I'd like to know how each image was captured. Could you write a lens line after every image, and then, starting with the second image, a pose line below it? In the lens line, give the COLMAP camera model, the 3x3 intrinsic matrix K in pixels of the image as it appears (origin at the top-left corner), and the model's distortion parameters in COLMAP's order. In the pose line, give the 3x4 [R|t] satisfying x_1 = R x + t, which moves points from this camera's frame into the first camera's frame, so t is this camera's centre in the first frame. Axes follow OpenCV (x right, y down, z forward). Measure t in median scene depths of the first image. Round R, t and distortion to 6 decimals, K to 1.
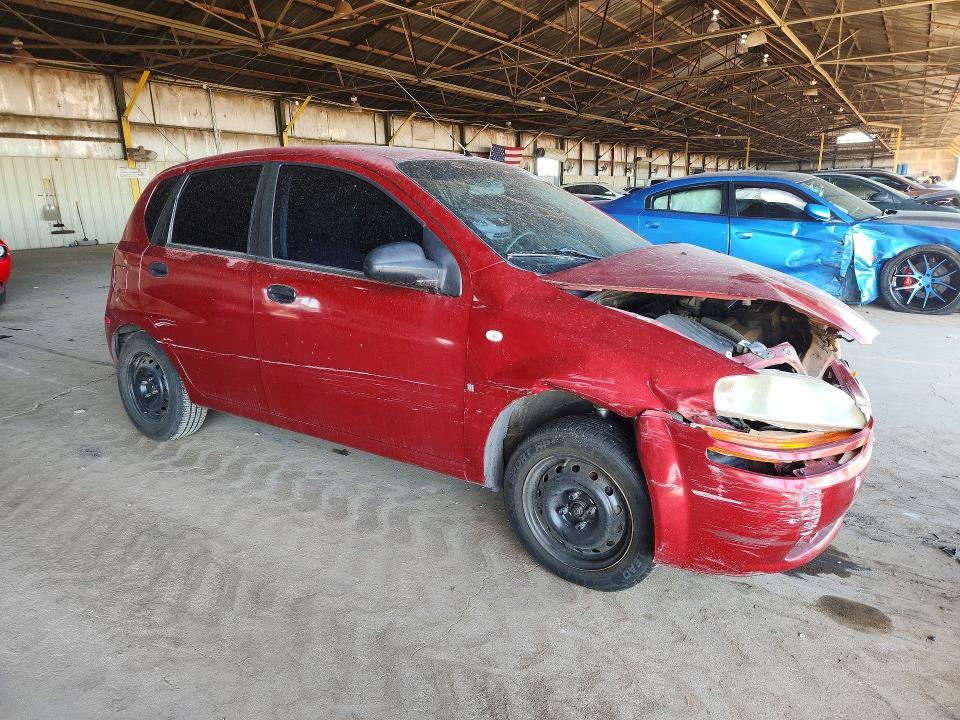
lens RADIAL K [[650.0, 0, 478.4], [0, 650.0, 355.1], [0, 0, 1]] dist [0.008408, 0.000110]
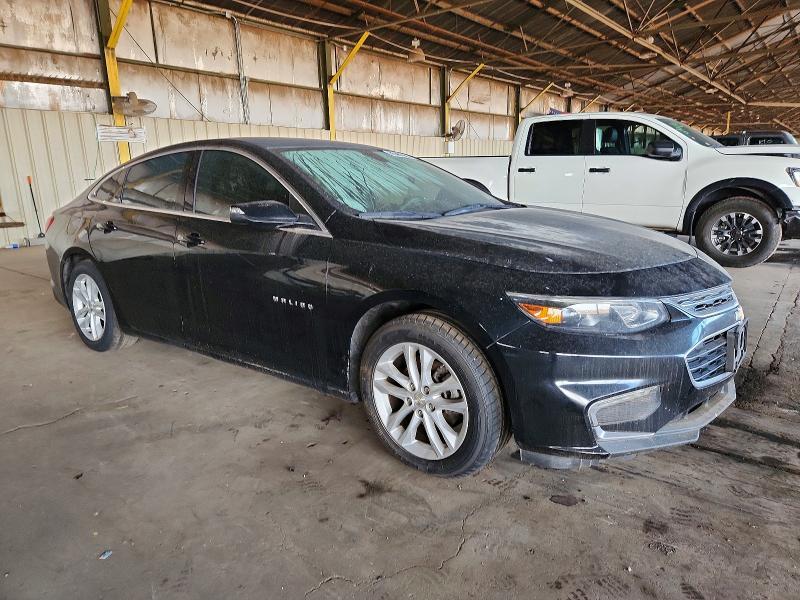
lens RADIAL K [[541.7, 0, 402.5], [0, 541.7, 303.6], [0, 0, 1]] dist [0.008408, 0.000110]
pose [[0.995334, 0.023361, -0.093617, -0.177115], [-0.023013, 0.999724, 0.004794, -0.109329], [0.093703, -0.002617, 0.995597, 0.450587]]
